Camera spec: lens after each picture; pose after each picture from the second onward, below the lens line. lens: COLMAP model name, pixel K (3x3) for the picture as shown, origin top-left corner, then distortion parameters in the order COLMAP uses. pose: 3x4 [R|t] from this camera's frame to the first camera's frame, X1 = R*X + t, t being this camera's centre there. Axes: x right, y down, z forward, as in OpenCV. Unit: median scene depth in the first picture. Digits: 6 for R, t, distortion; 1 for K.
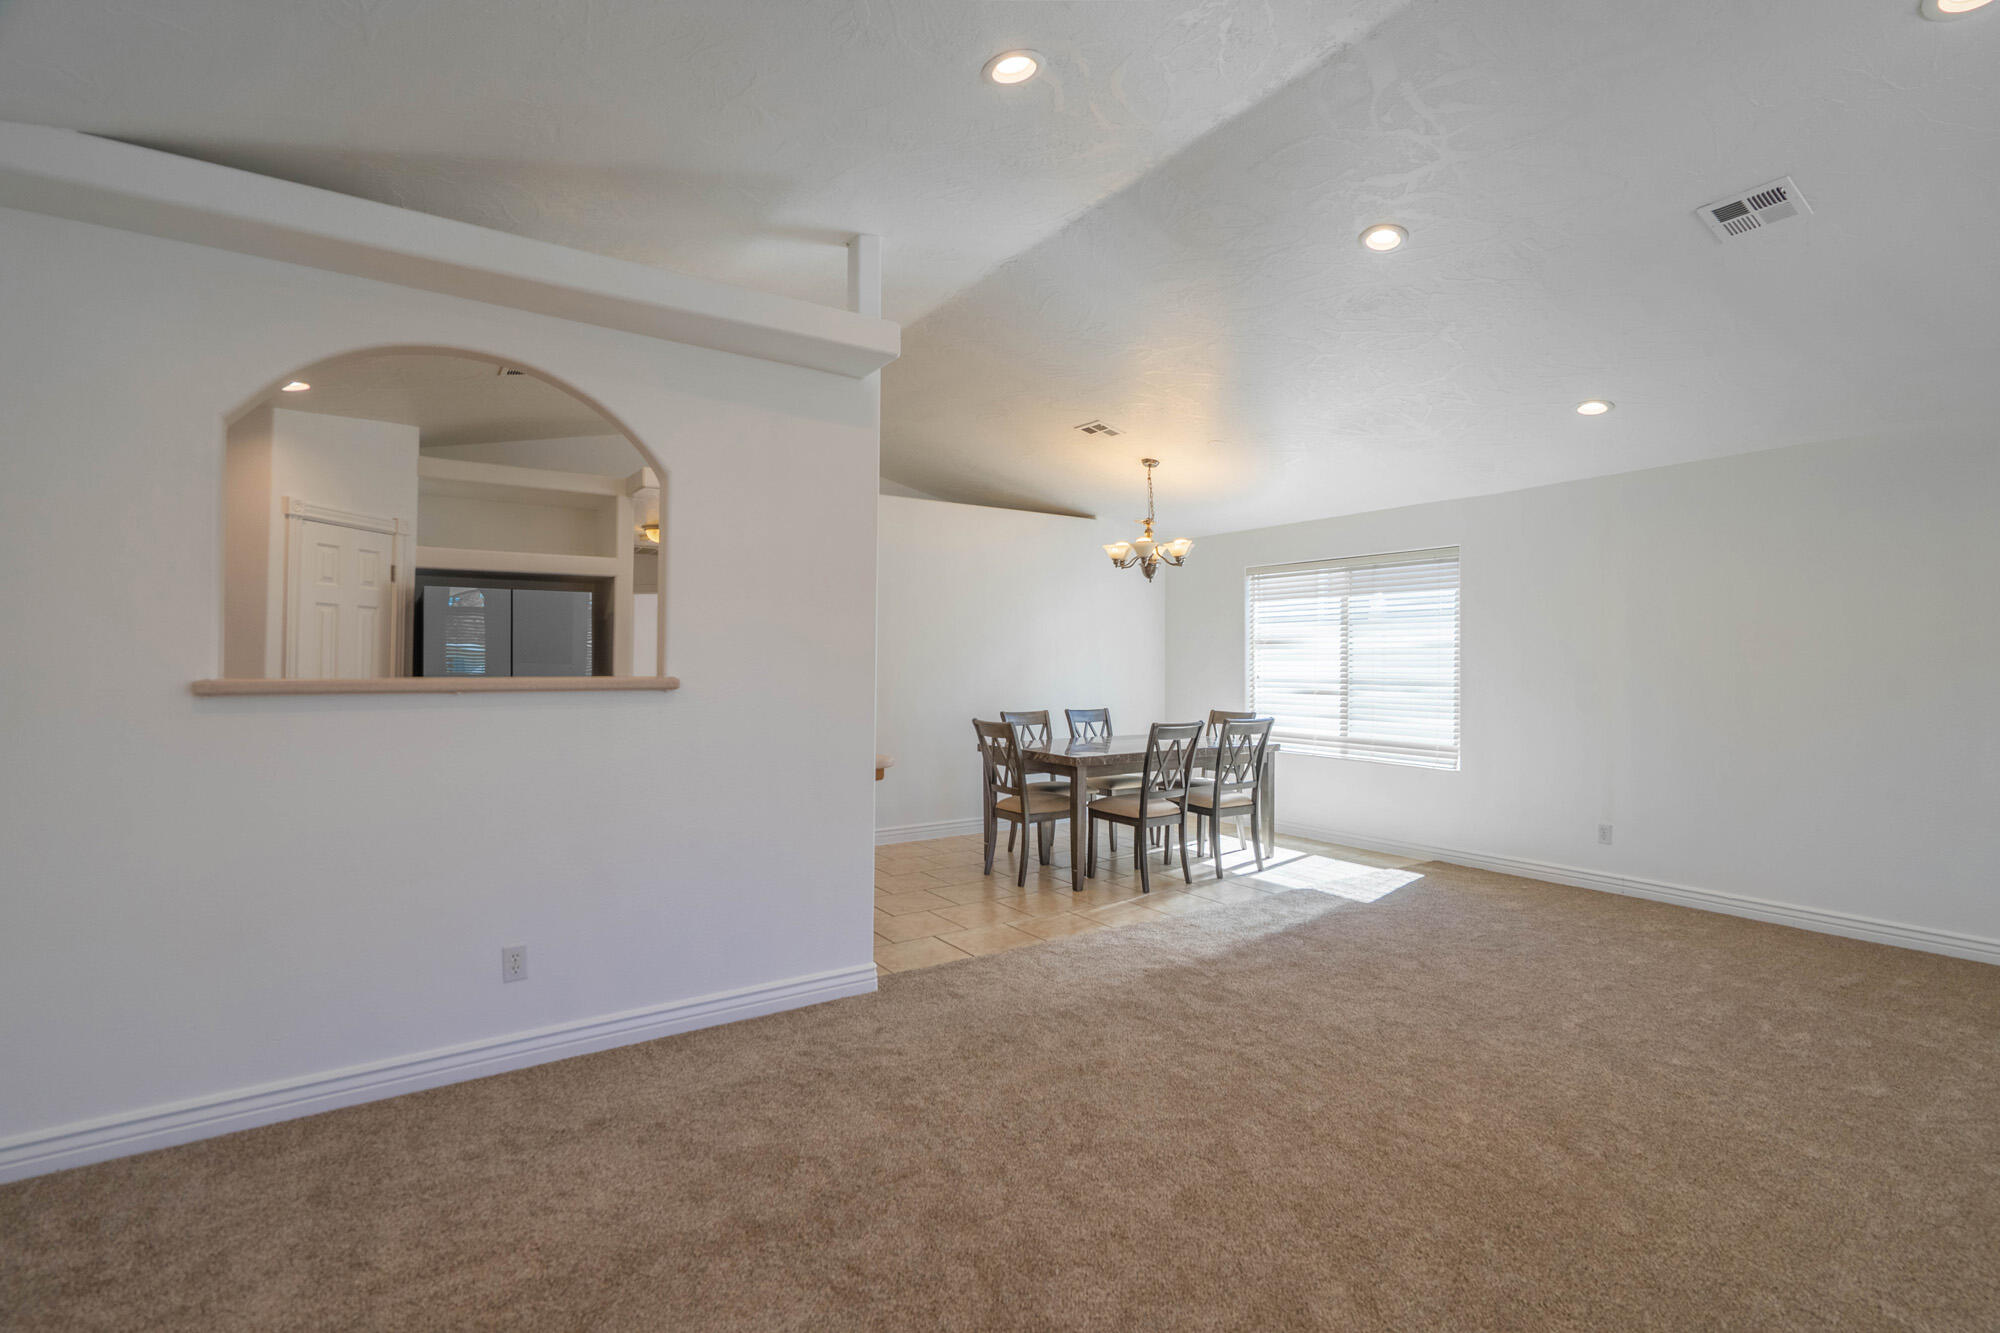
lens RADIAL K [[916.5, 0, 1003.5], [0, 916.5, 659.9], [0, 0, 1]] dist [-0.000874, 0.002493]
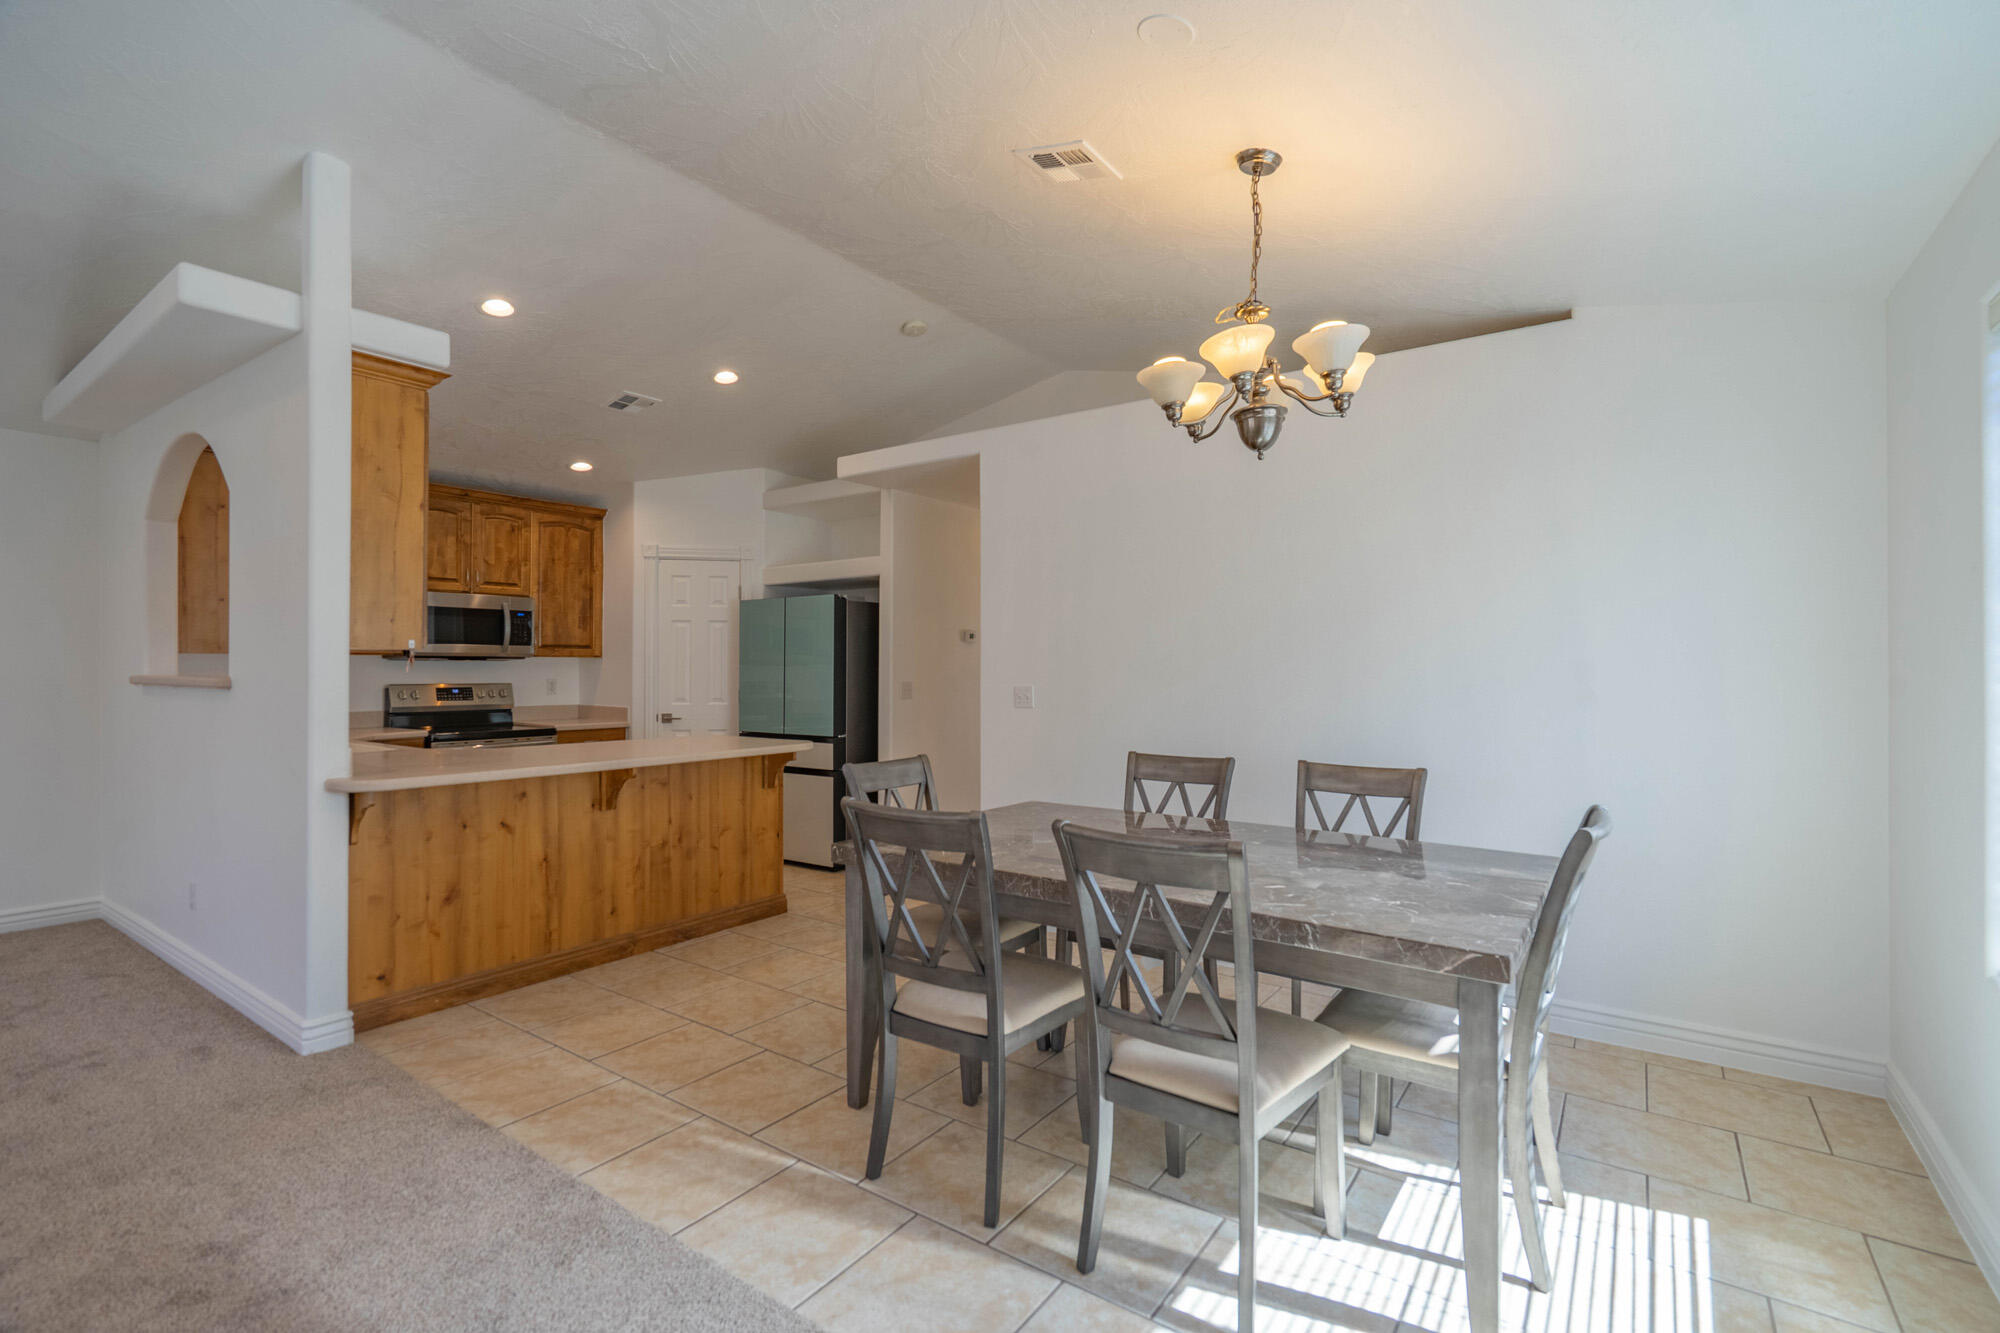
lens RADIAL K [[916.5, 0, 996.3], [0, 916.5, 661.3], [0, 0, 1]] dist [-0.000874, 0.002493]
pose [[0.343693, -0.007891, -0.939049, 0.523612], [0.003902, 0.999968, -0.006975, 0.005810], [0.939074, -0.001267, 0.343713, 0.795203]]
